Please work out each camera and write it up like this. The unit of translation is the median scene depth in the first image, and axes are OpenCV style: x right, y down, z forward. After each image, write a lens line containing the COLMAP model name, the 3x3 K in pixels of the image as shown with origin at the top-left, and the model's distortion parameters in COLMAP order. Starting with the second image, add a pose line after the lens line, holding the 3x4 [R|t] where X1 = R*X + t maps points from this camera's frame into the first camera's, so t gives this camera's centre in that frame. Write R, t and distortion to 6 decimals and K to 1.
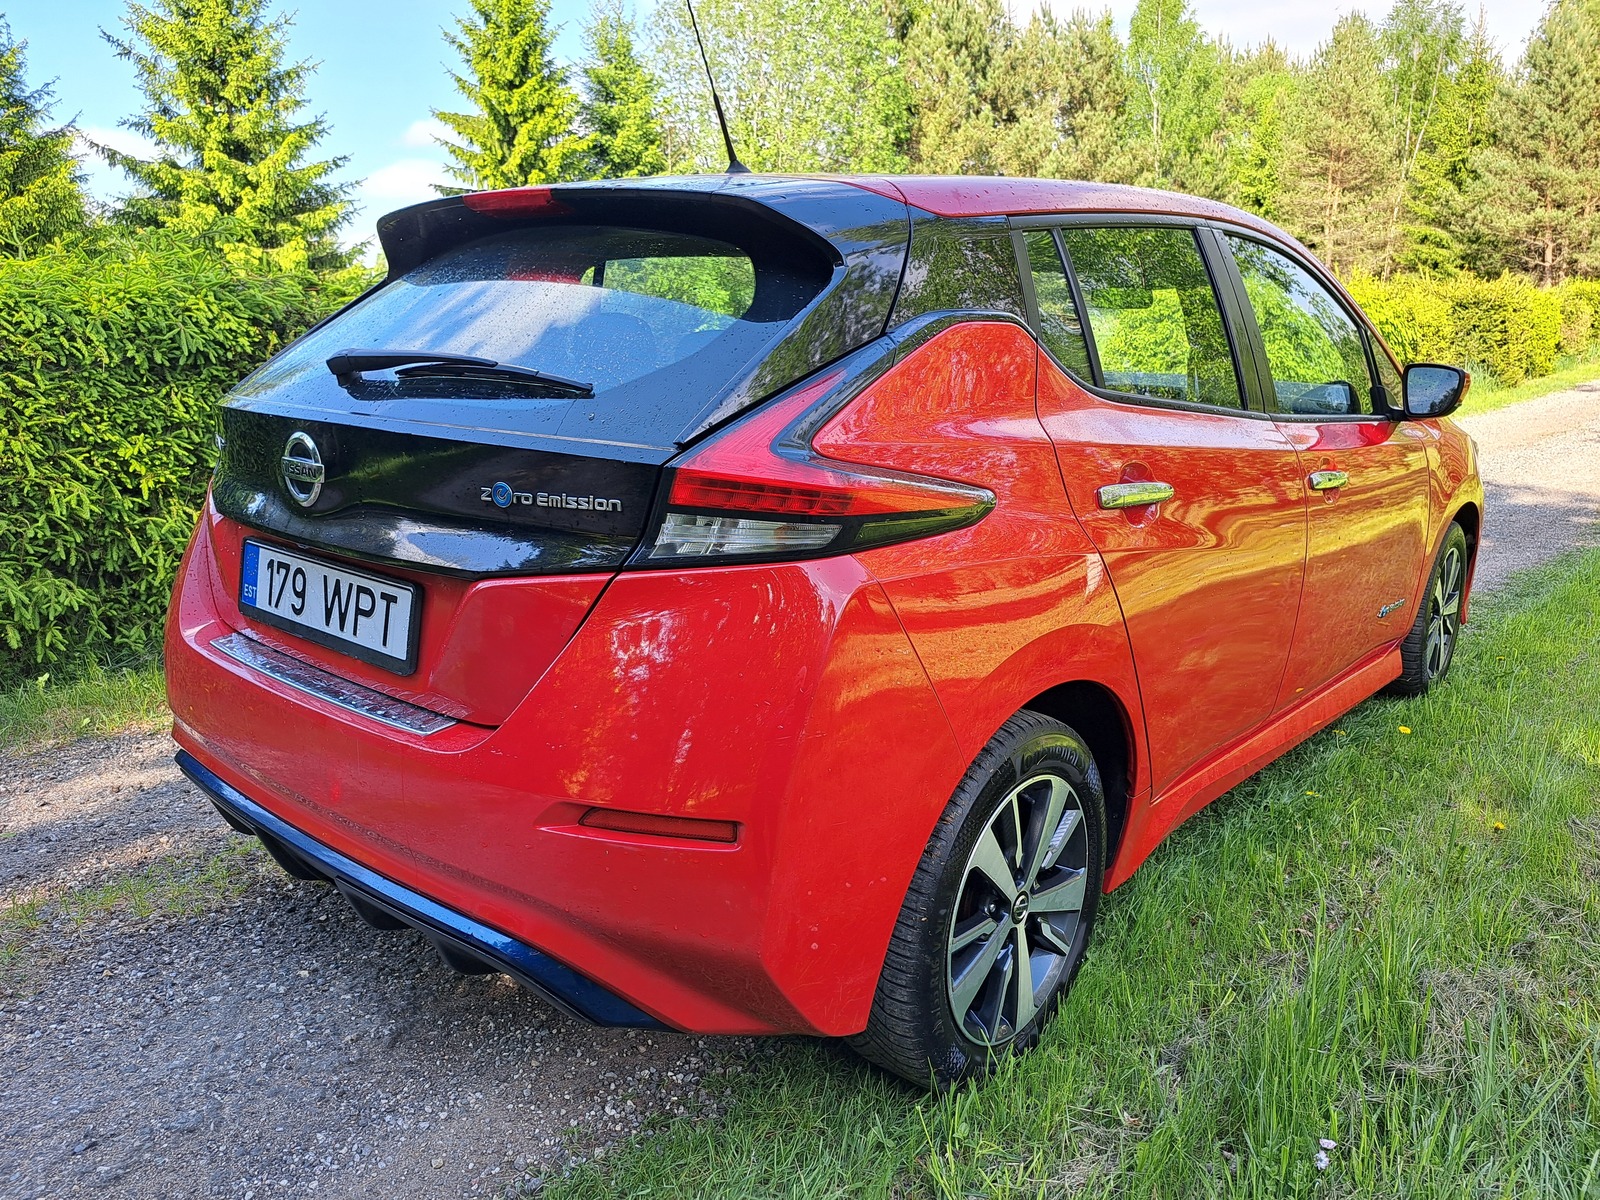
lens RADIAL K [[1140.4, 0, 806.2], [0, 1140.4, 591.7], [0, 0, 1]] dist [0.024097, -0.006126]
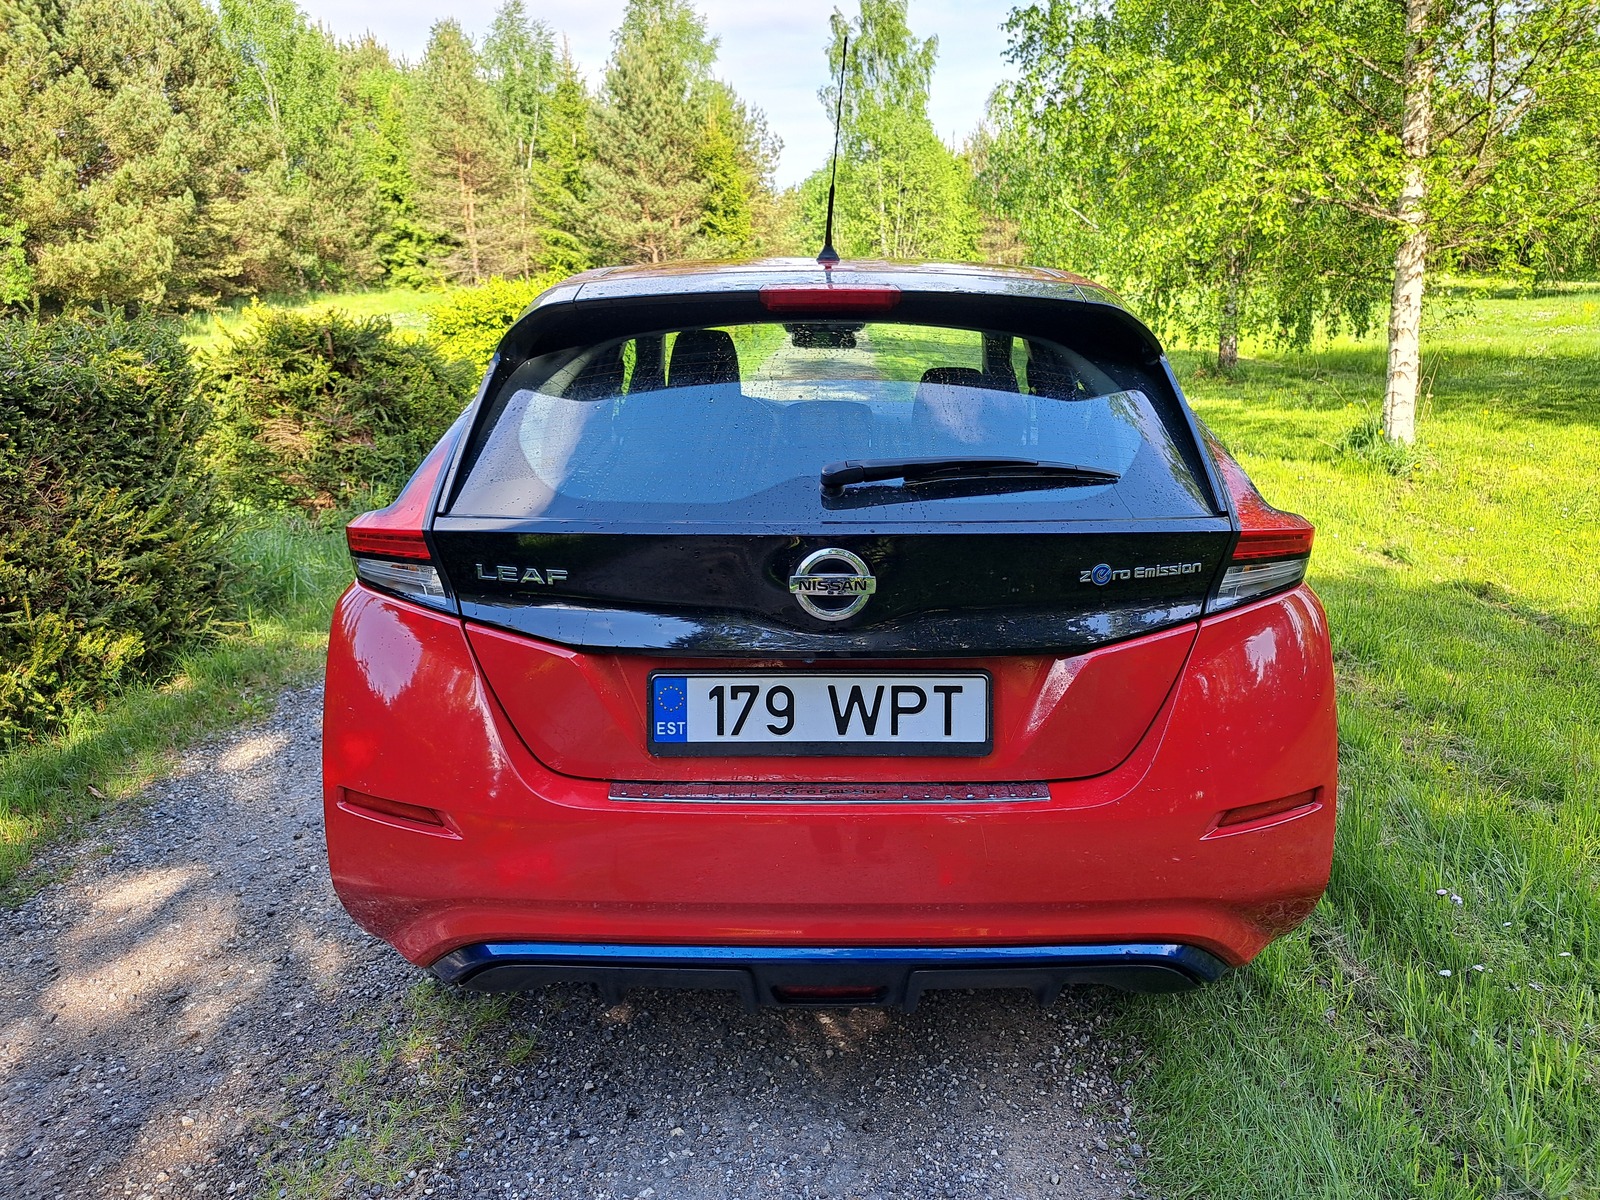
lens RADIAL K [[1140.4, 0, 803.7], [0, 1140.4, 617.3], [0, 0, 1]] dist [0.024097, -0.006126]
pose [[0.768407, -0.177311, 0.614908, -0.829491], [0.161833, 0.983459, 0.081352, -0.125995], [-0.619161, 0.037001, 0.784391, 0.188204]]
